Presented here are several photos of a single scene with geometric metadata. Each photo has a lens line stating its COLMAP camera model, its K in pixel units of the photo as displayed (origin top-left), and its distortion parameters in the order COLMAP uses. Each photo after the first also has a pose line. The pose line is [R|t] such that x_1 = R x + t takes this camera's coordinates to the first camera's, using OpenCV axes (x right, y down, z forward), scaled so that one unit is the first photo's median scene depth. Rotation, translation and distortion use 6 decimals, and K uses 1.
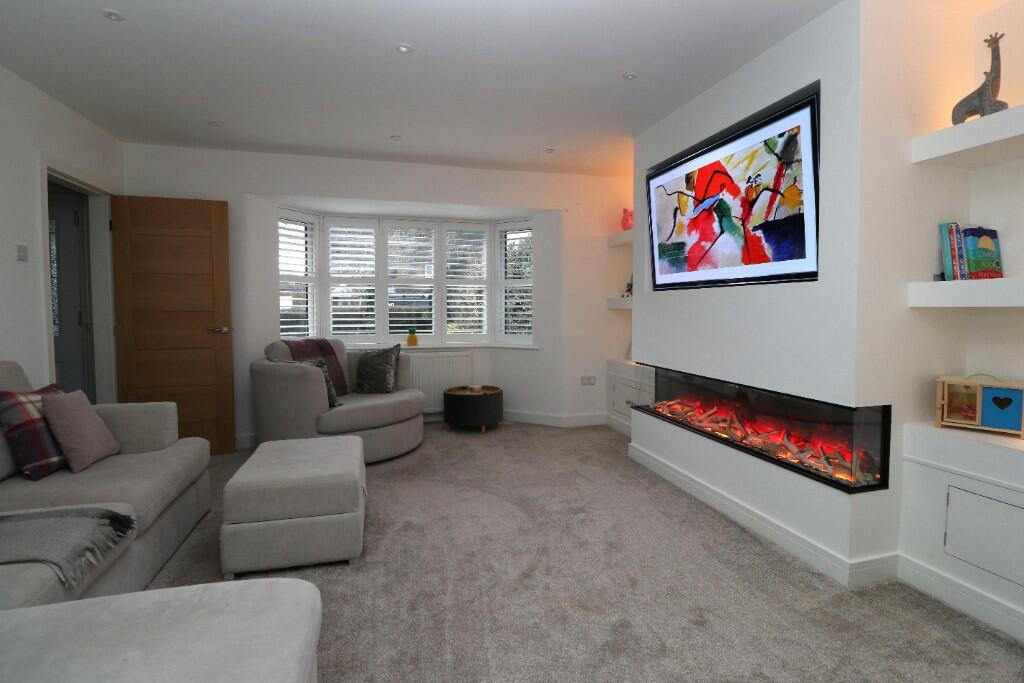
lens RADIAL K [[491.6, 0, 511.2], [0, 491.6, 326.7], [0, 0, 1]] dist [-0.000565, -0.000134]
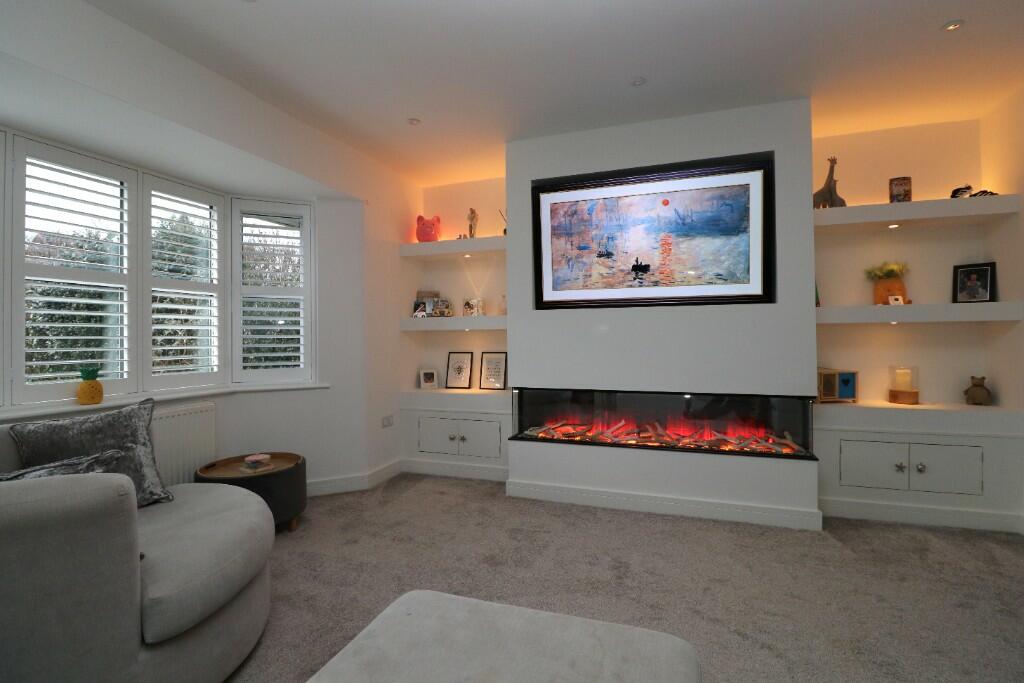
lens RADIAL K [[491.6, 0, 511.2], [0, 491.6, 326.7], [0, 0, 1]] dist [-0.000565, -0.000134]
pose [[0.571831, 0.011580, 0.820290, -0.518363], [0.039194, 0.998373, -0.041416, -0.001930], [-0.819435, 0.055833, 0.570446, 0.517738]]
